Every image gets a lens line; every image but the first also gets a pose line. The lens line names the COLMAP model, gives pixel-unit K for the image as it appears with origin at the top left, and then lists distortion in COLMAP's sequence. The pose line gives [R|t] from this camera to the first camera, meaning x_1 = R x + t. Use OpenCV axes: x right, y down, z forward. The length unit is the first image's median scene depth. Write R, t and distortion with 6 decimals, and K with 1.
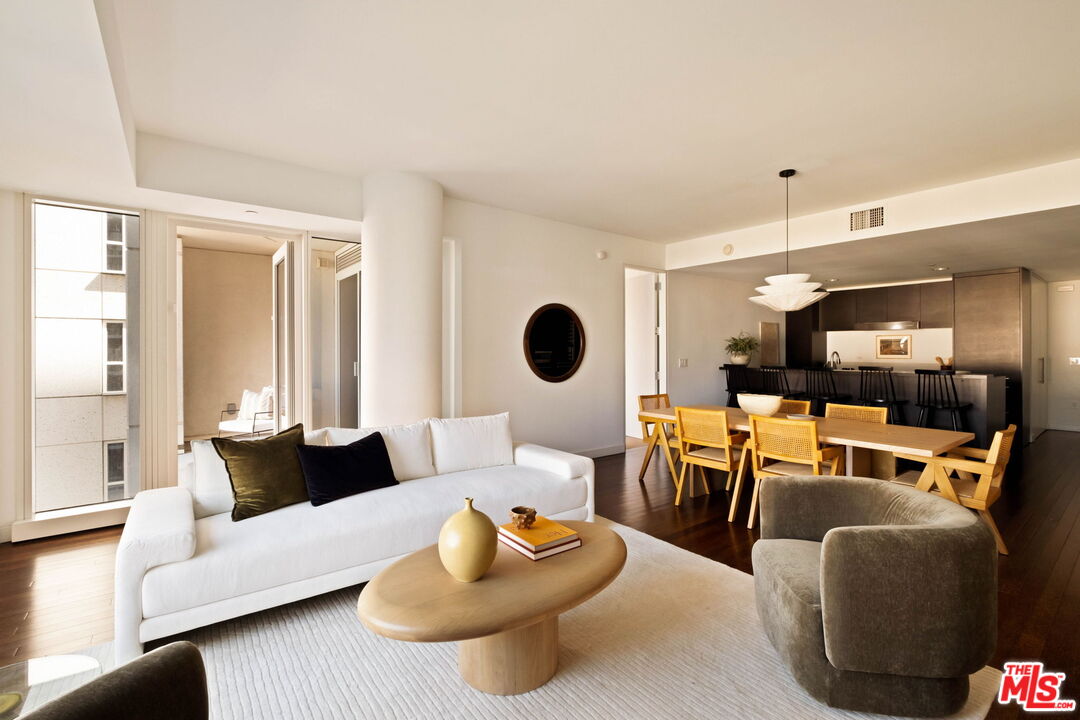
lens RADIAL K [[477.8, 0, 538.7], [0, 477.8, 349.8], [0, 0, 1]] dist [-0.001020, 0.000020]
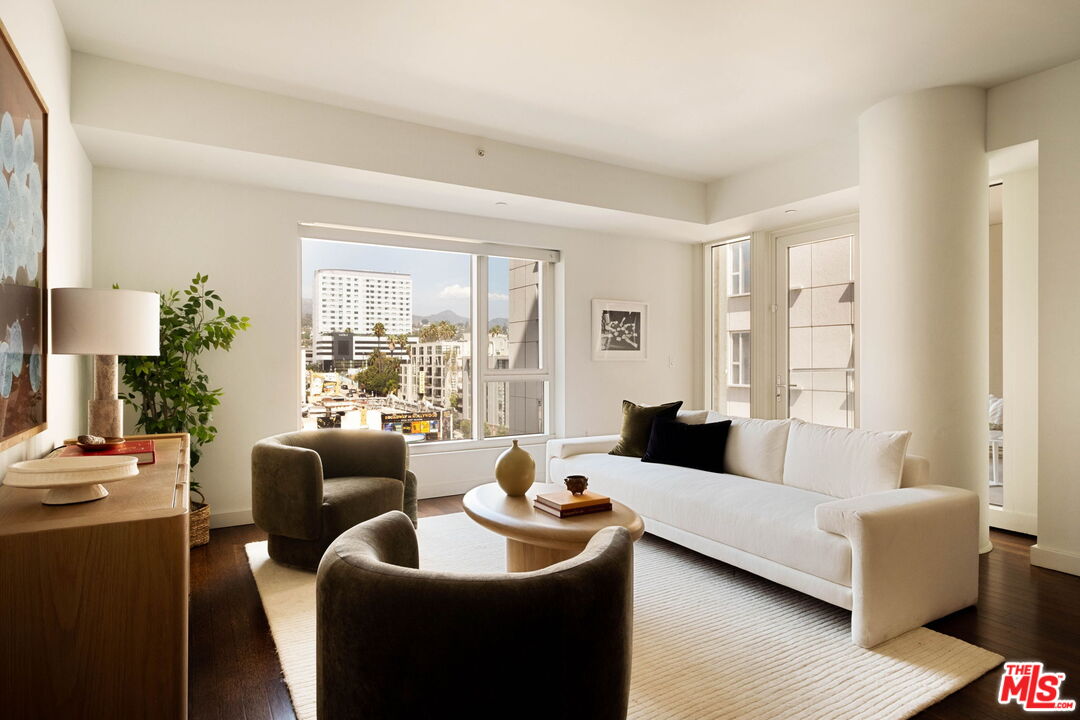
lens RADIAL K [[592.4, 0, 533.9], [0, 592.4, 361.9], [0, 0, 1]] dist [-0.004060, -0.000445]
pose [[-0.121628, 0.008092, -0.992543, 0.648654], [0.001605, 0.999967, 0.007956, 0.027318], [0.992574, -0.000626, -0.121637, 0.516207]]
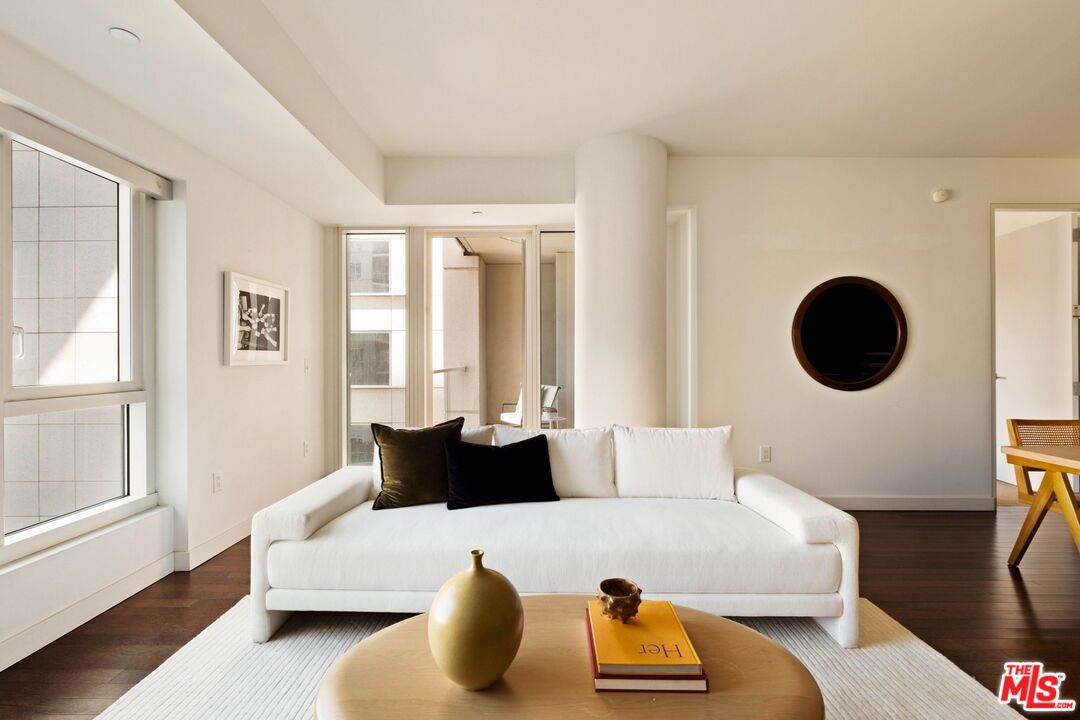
lens RADIAL K [[471.5, 0, 542.5], [0, 471.5, 357.4], [0, 0, 1]] dist [-0.000022, -0.000020]
pose [[0.794010, 0.000360, -0.607905, 0.120425], [0.000368, 0.999999, 0.001073, 0.022920], [0.607905, -0.001076, 0.794009, 0.228996]]
